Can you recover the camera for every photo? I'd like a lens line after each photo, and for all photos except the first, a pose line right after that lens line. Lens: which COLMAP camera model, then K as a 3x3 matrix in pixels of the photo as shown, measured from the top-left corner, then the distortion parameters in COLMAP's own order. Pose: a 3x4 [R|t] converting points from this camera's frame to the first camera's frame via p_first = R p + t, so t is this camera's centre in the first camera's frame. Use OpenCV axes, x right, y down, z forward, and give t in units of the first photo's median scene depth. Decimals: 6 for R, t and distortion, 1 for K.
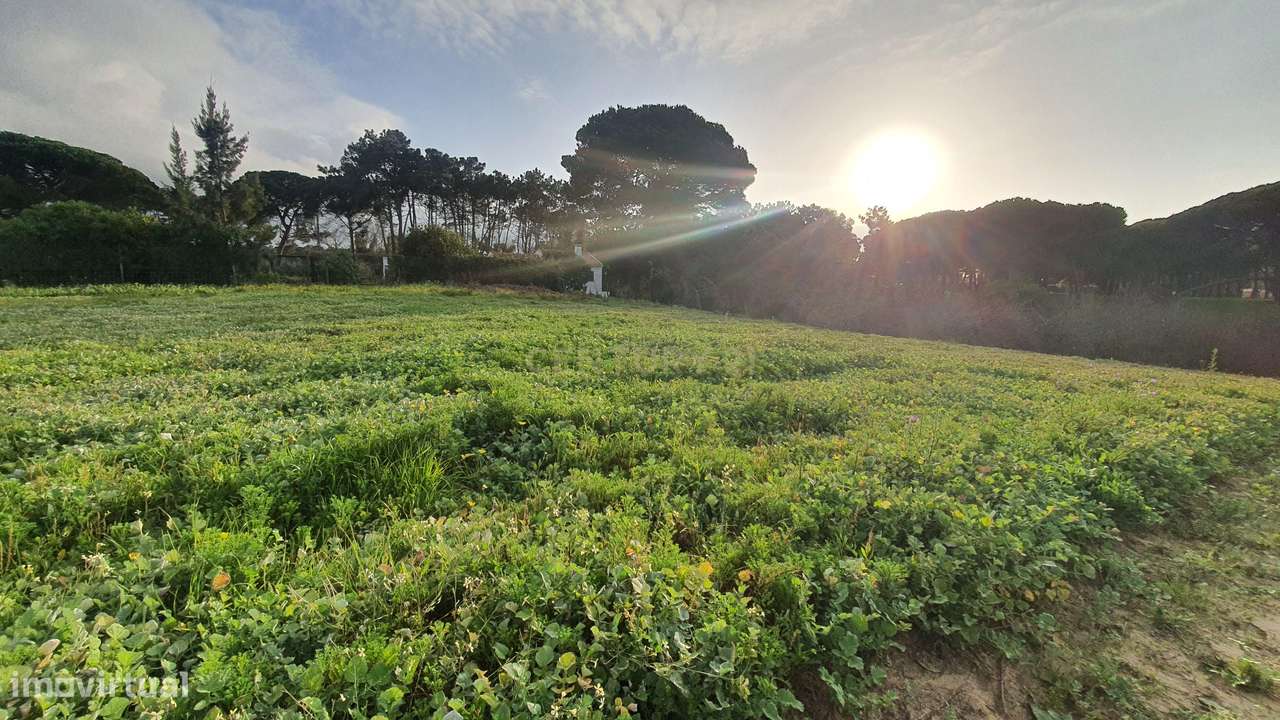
lens RADIAL K [[507.2, 0, 626.7], [0, 507.2, 363.8], [0, 0, 1]] dist [-0.004957, -0.000257]
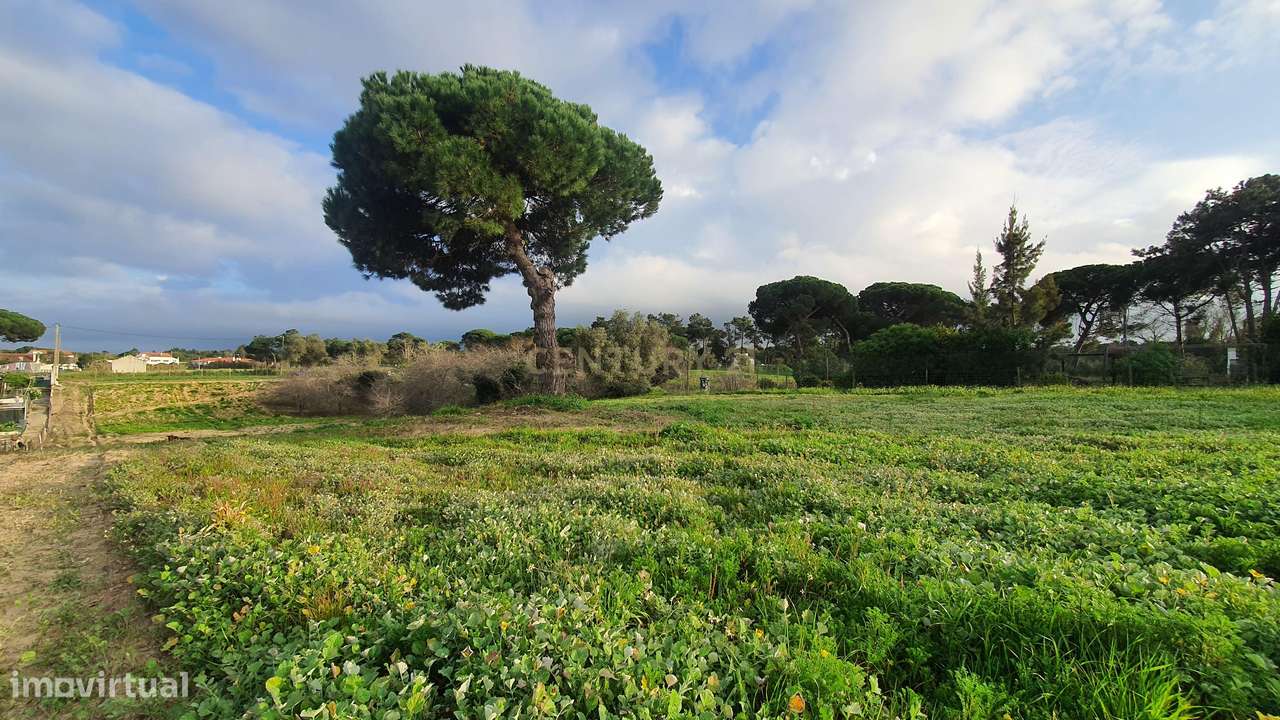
lens RADIAL K [[507.3, 0, 630.4], [0, 507.3, 368.4], [0, 0, 1]] dist [-0.000864, -0.002206]
pose [[0.253551, -0.034626, -0.966702, 0.012489], [-0.148391, 0.986138, -0.074243, -0.018943], [0.955872, 0.162274, 0.244898, 0.110896]]
